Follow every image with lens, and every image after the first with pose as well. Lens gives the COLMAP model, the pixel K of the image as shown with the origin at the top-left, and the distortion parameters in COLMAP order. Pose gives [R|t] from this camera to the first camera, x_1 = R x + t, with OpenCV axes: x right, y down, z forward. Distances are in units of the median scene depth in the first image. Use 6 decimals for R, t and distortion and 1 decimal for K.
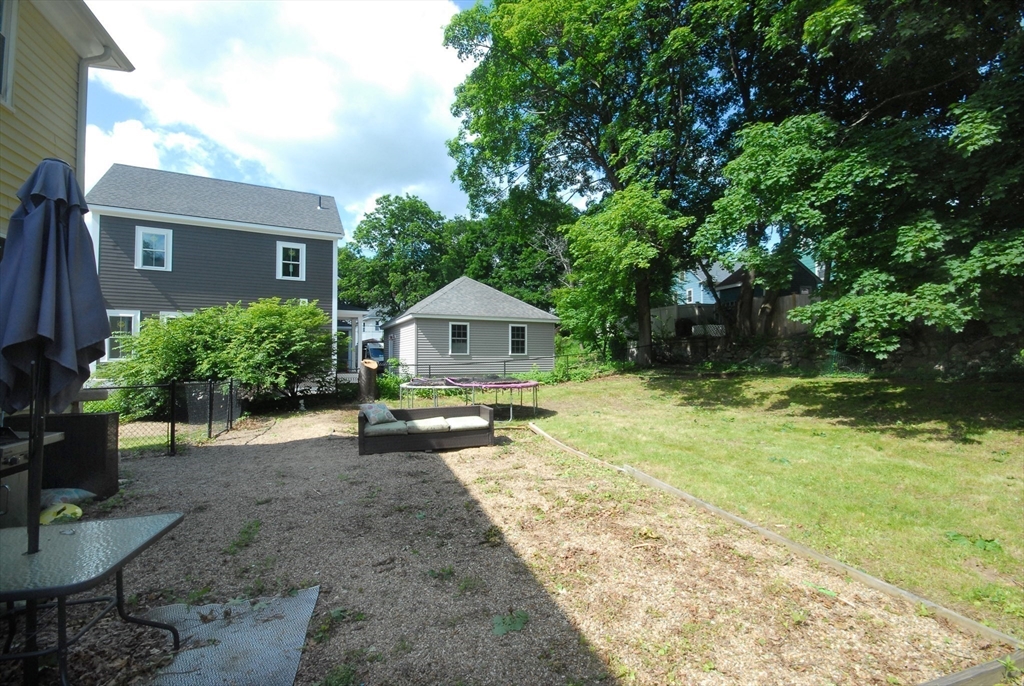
lens RADIAL K [[452.0, 0, 506.7], [0, 452.0, 346.4], [0, 0, 1]] dist [-0.000388, -0.000437]
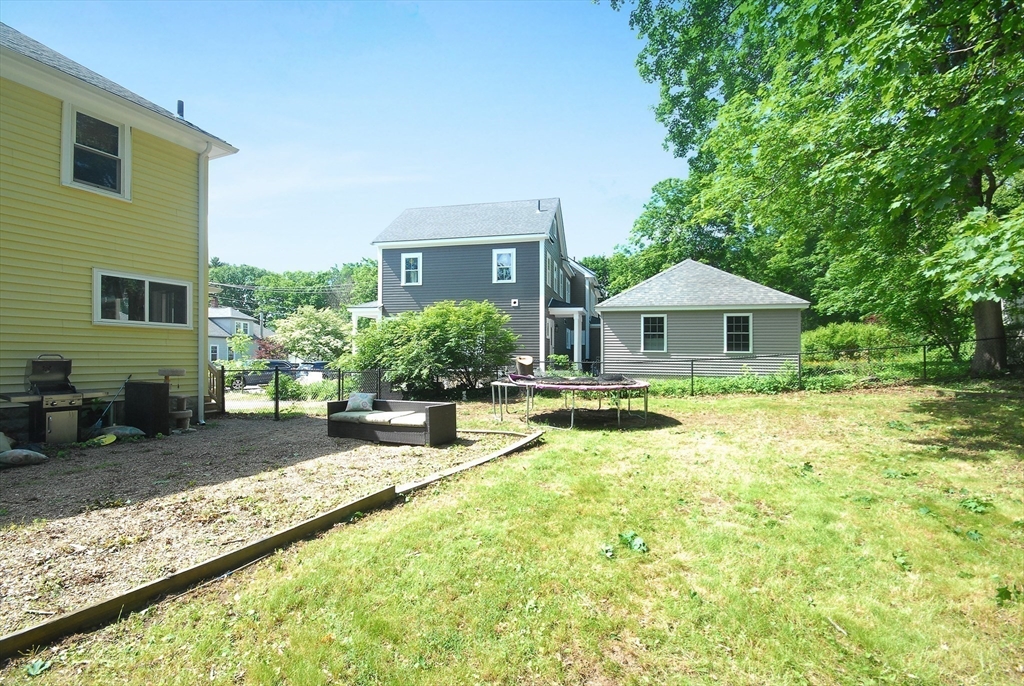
lens RADIAL K [[470.9, 0, 510.2], [0, 470.9, 350.8], [0, 0, 1]] dist [0.000263, -0.000044]
pose [[0.744038, 0.004201, -0.668124, 0.400552], [0.005275, 0.999912, 0.012162, 0.004881], [0.668117, -0.012573, 0.743950, 0.209430]]
